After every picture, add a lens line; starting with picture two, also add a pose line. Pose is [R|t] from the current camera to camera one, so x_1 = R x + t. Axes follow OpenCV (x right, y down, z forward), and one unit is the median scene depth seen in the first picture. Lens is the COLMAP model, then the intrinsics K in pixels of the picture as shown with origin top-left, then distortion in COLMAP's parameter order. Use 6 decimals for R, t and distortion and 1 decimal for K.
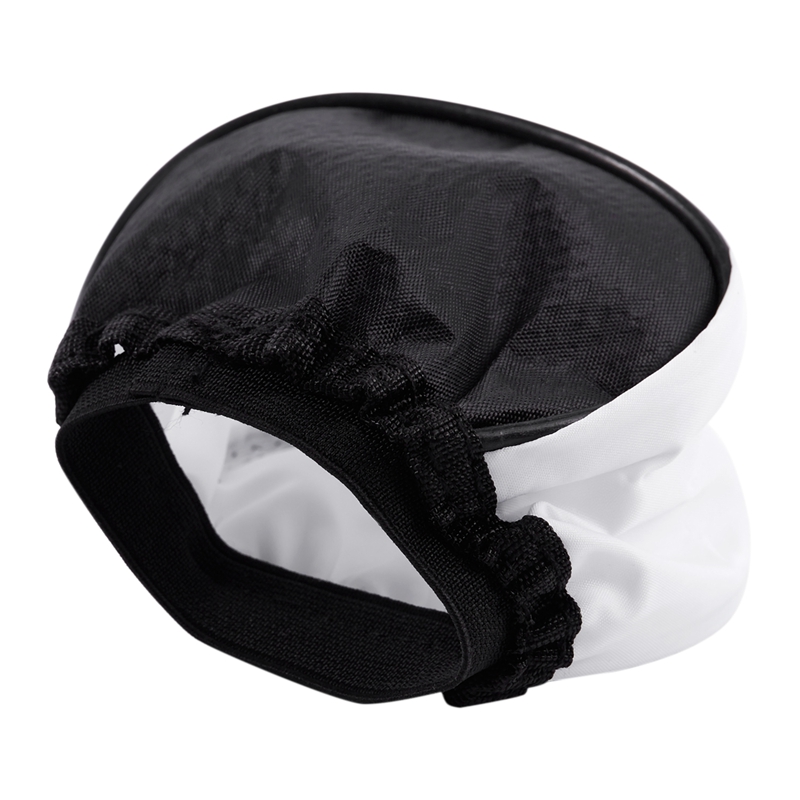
lens RADIAL K [[1553.2, 0, 399.3], [0, 1553.2, 399.3], [0, 0, 1]] dist [-0.124729, 0.000000]
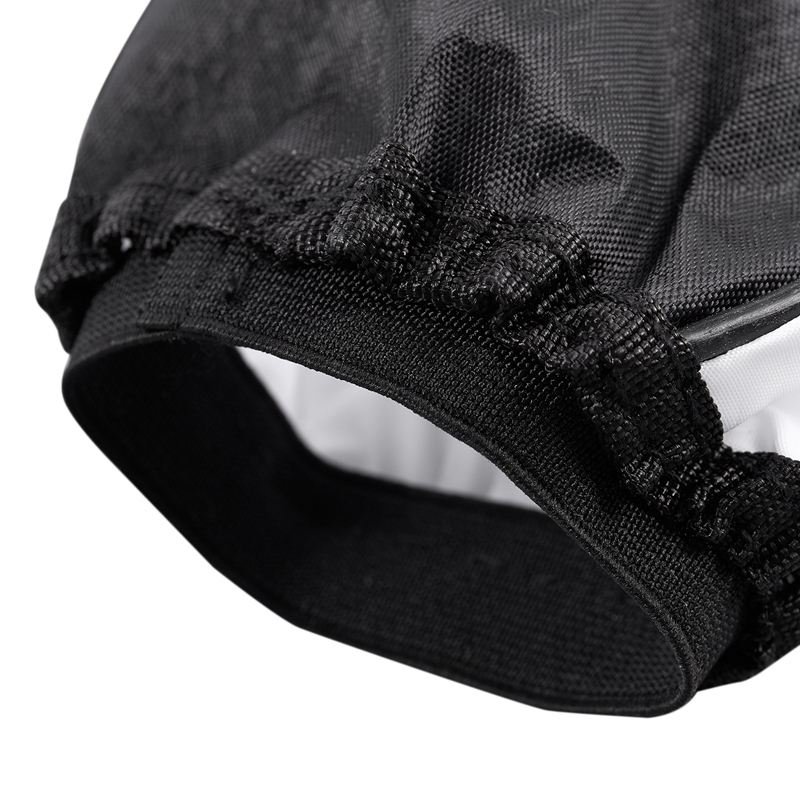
lens RADIAL K [[1553.2, 0, 401.3], [0, 1553.2, 400.6], [0, 0, 1]] dist [-0.124729, 0.000000]
pose [[0.986683, -0.126516, -0.102231, -0.001316], [0.143452, 0.973102, 0.180259, -0.073567], [0.076675, -0.192524, 0.978292, 0.349505]]
